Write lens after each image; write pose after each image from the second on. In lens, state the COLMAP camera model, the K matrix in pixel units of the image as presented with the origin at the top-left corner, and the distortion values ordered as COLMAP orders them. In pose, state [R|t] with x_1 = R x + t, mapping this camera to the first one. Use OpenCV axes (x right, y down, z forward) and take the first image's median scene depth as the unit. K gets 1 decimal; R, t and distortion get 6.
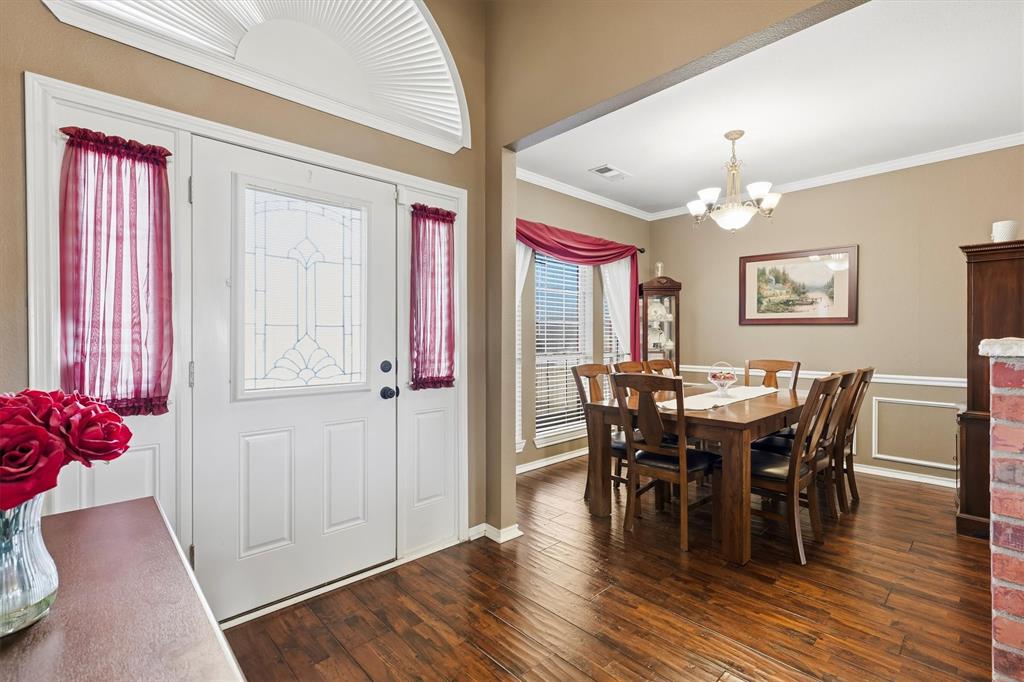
lens RADIAL K [[463.7, 0, 515.8], [0, 463.7, 340.9], [0, 0, 1]] dist [0.008595, -0.002148]
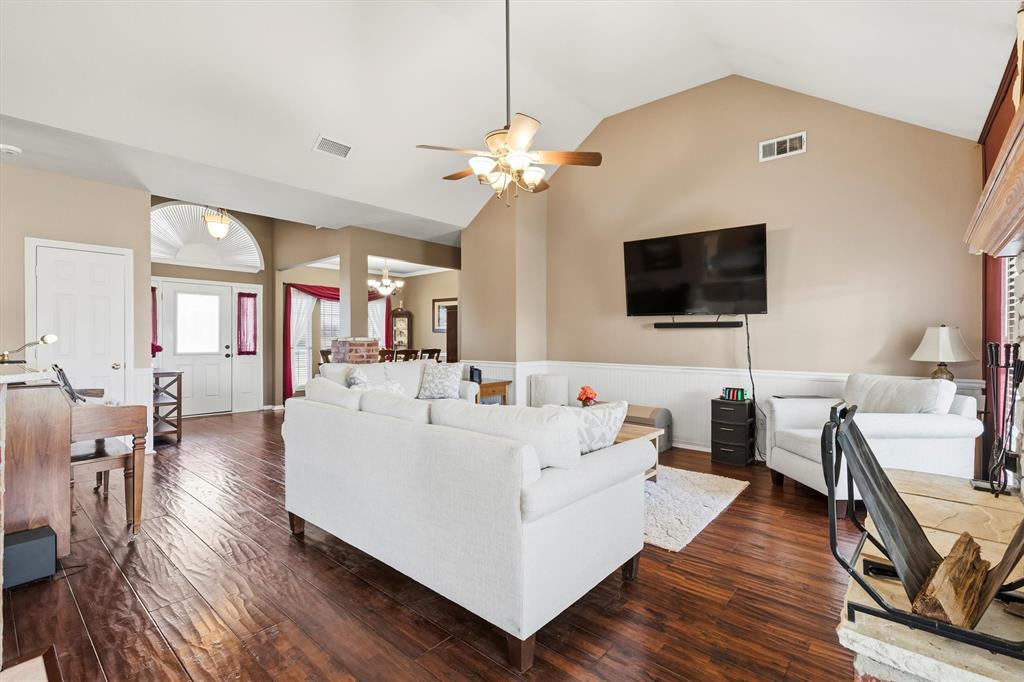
lens RADIAL K [[463.7, 0, 508.0], [0, 463.7, 340.5], [0, 0, 1]] dist [0.008595, -0.002148]
pose [[0.996285, 0.004468, 0.085997, 1.162273], [-0.004340, 0.999989, -0.001681, 0.009806], [-0.086003, 0.001302, 0.996294, -1.974938]]
